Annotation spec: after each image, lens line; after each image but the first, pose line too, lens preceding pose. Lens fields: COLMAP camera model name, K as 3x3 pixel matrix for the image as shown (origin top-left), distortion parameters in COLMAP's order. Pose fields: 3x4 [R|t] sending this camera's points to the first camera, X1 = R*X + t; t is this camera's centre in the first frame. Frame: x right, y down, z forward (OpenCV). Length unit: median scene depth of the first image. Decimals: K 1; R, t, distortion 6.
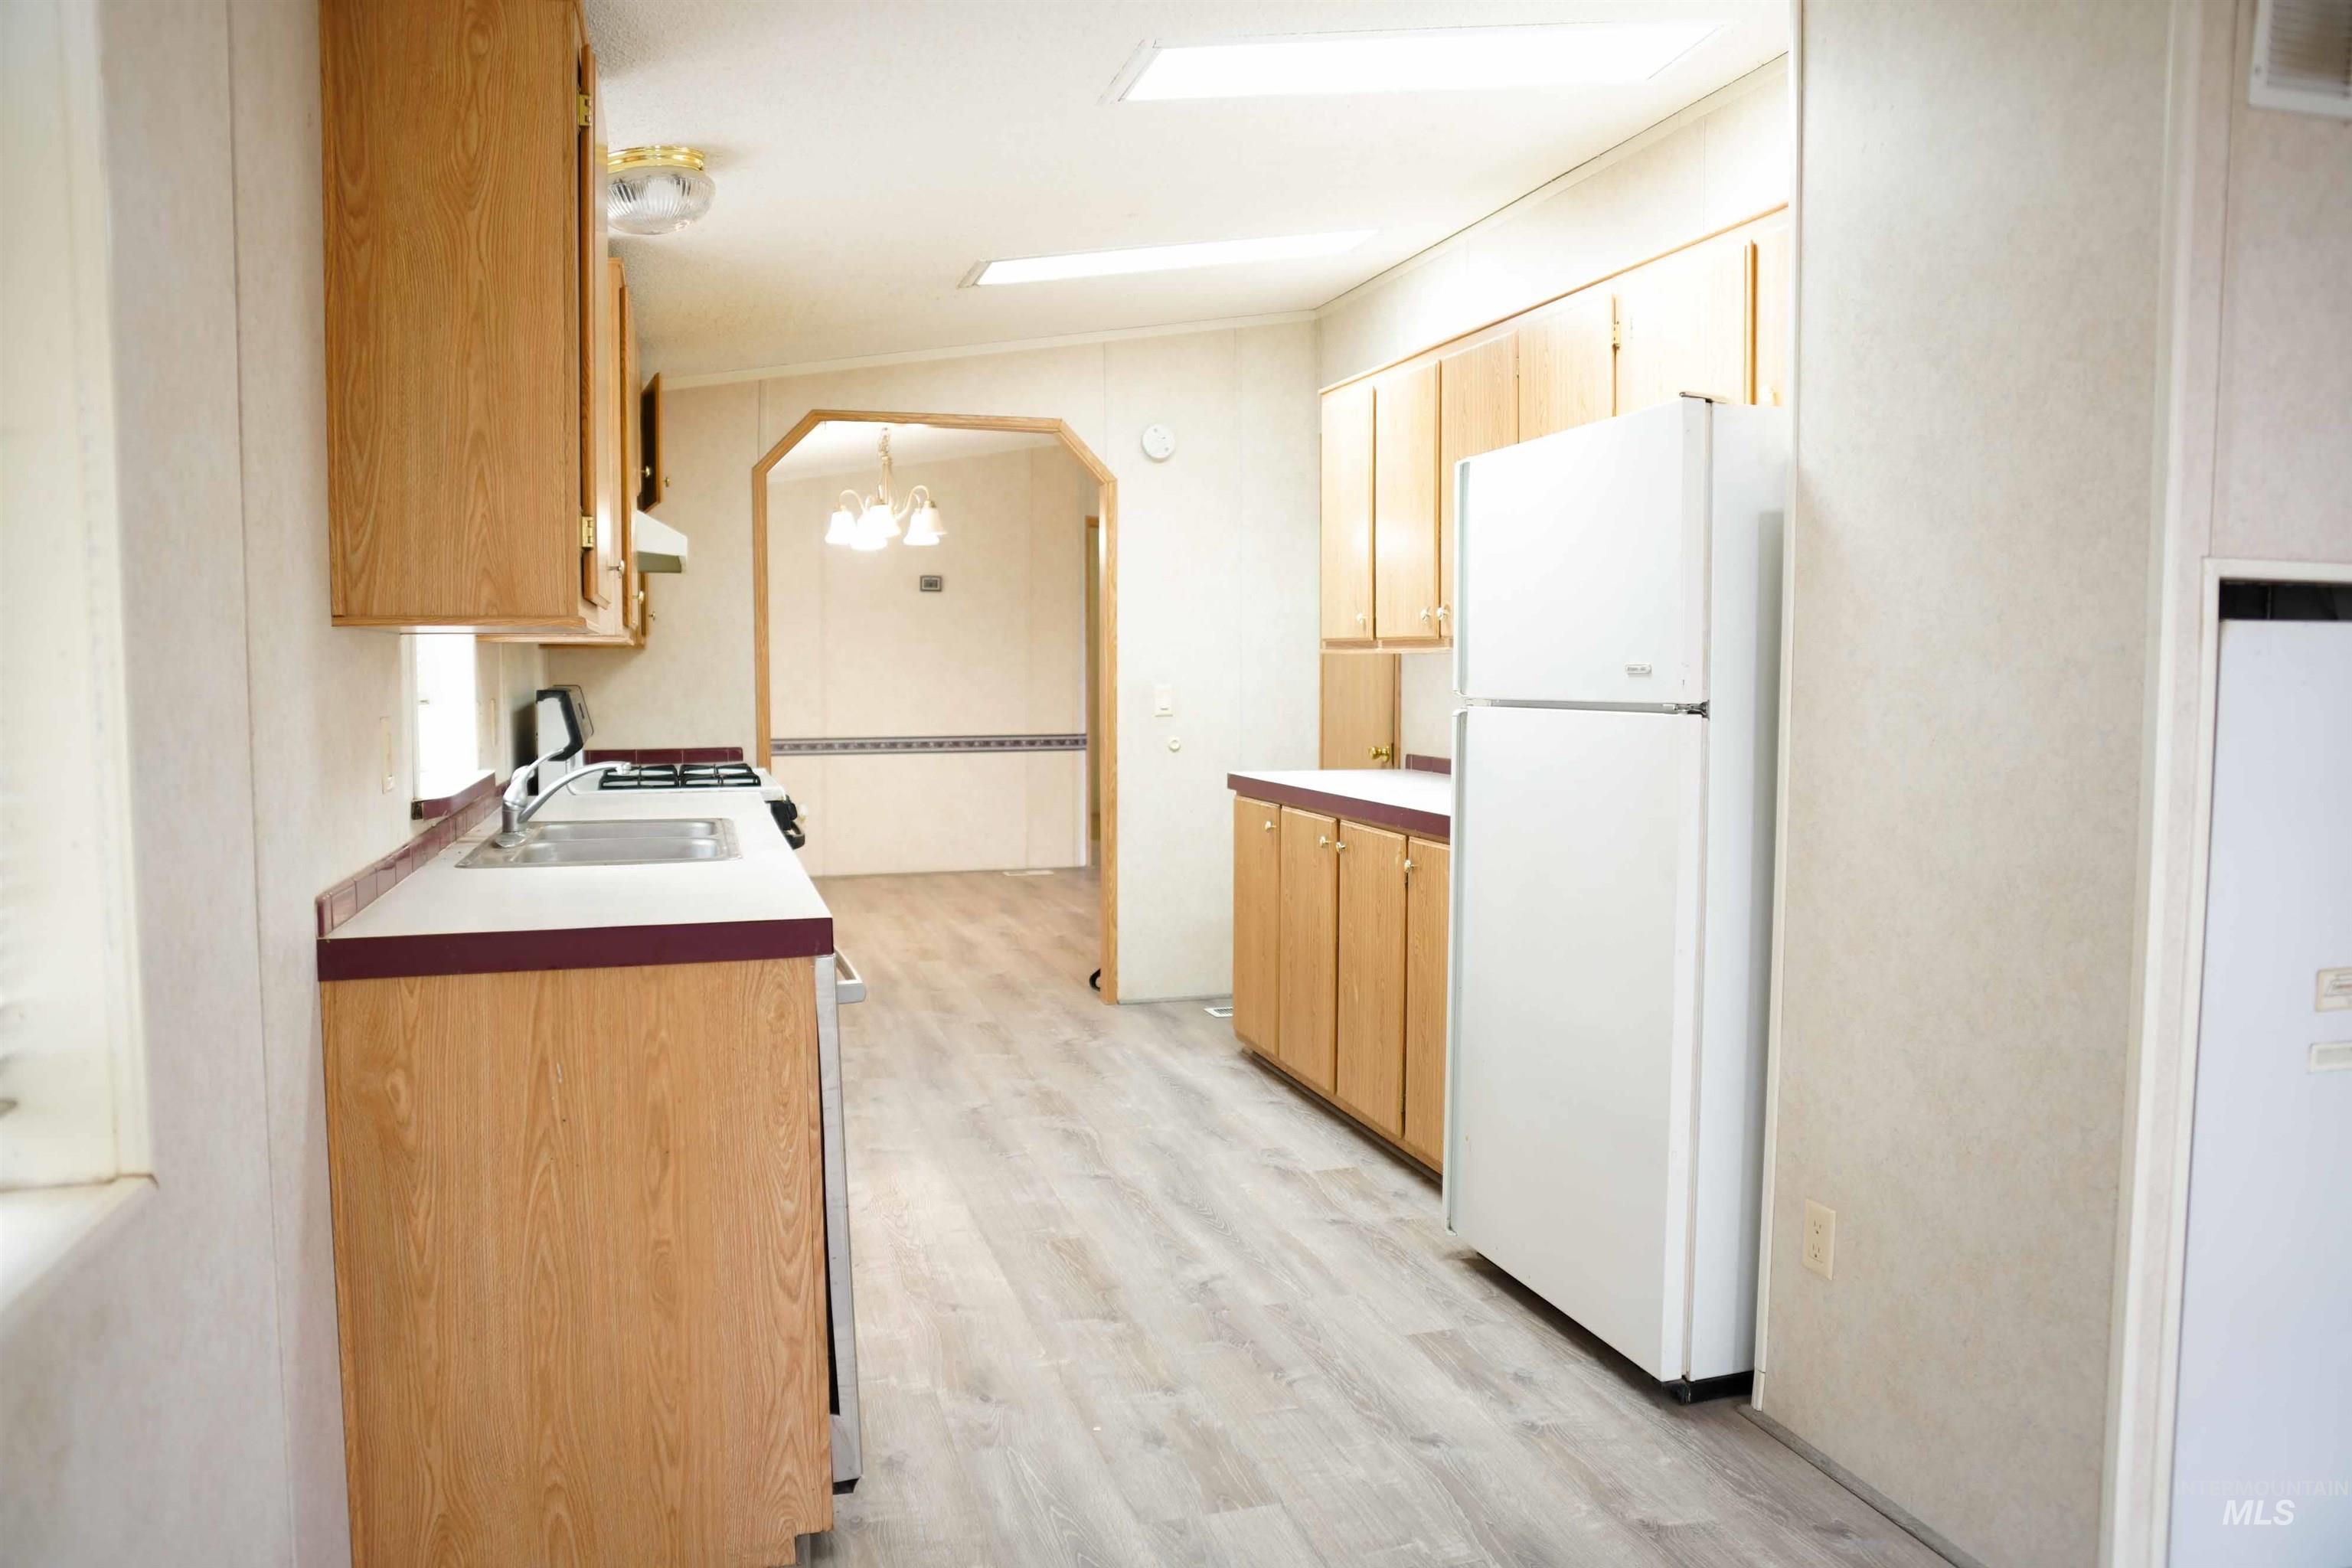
lens RADIAL K [[1621.7, 0, 1176.0], [0, 1621.7, 784.0], [0, 0, 1]] dist [-0.102358, 0.086470]
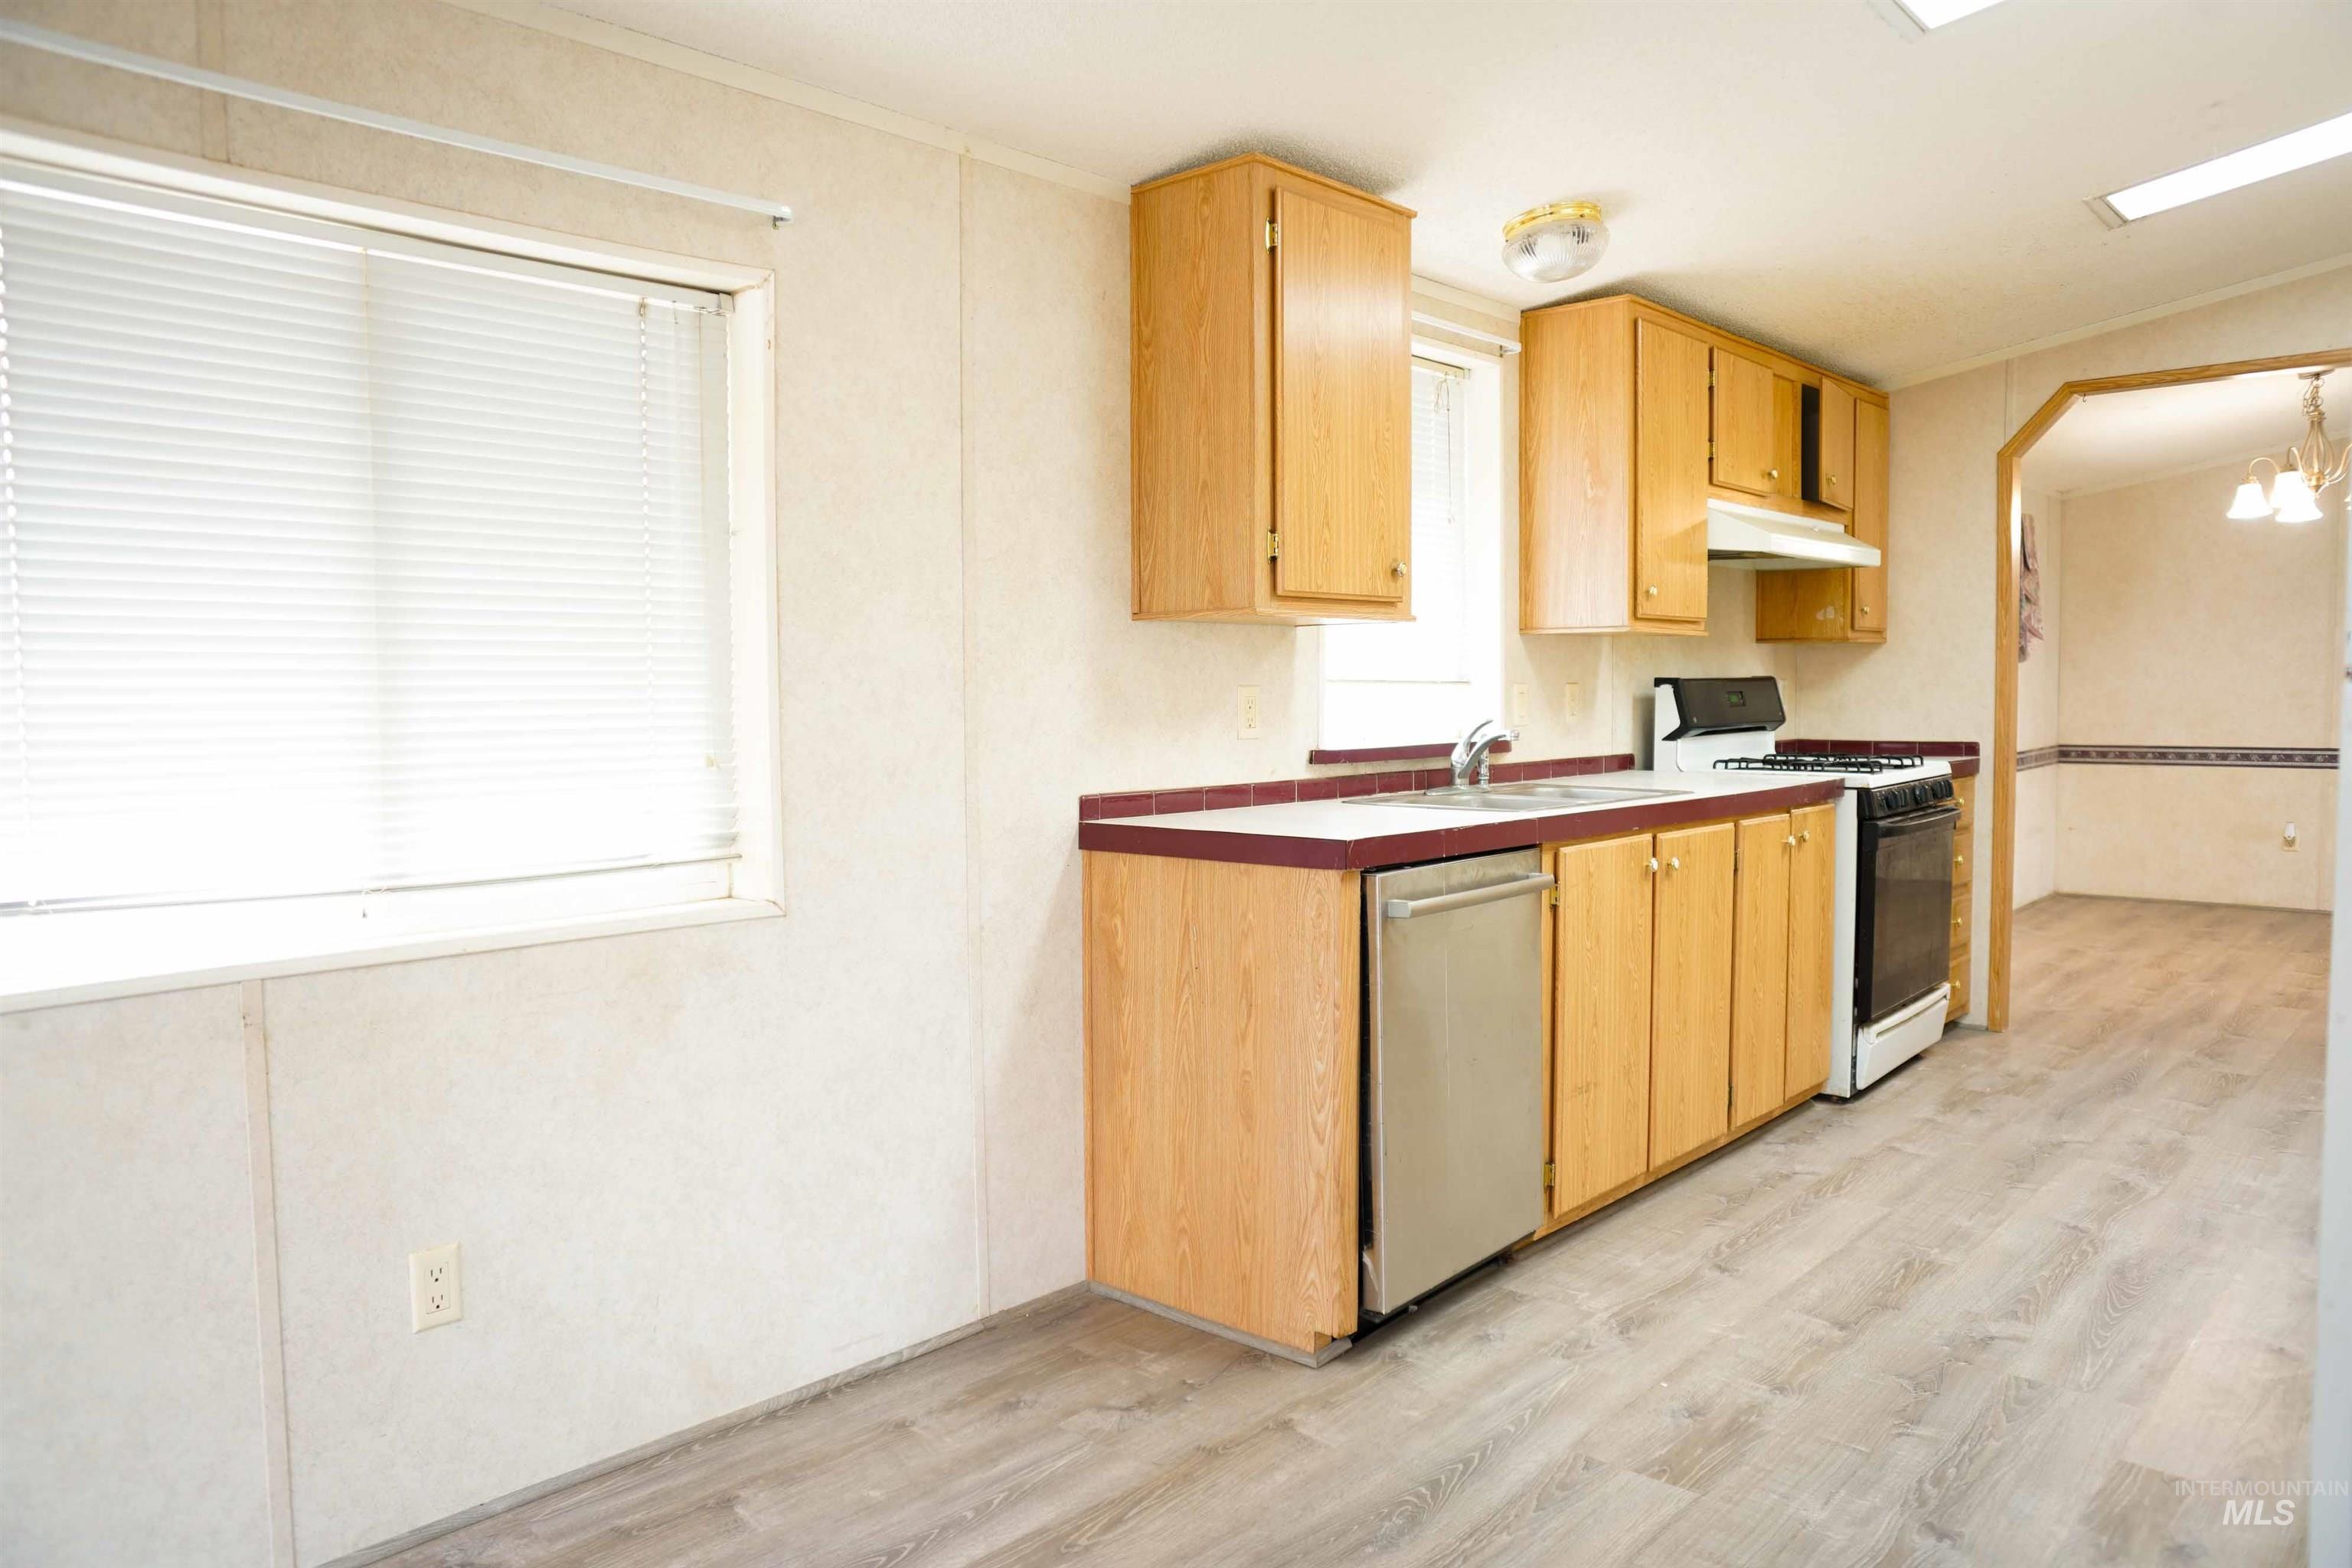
lens RADIAL K [[1621.7, 0, 1176.0], [0, 1621.7, 784.0], [0, 0, 1]] dist [-0.102358, 0.086470]
pose [[0.506347, 0.046754, -0.861062, 0.677012], [-0.054364, 0.998274, 0.022235, 0.015827], [0.860615, 0.035552, 0.508014, 0.211655]]
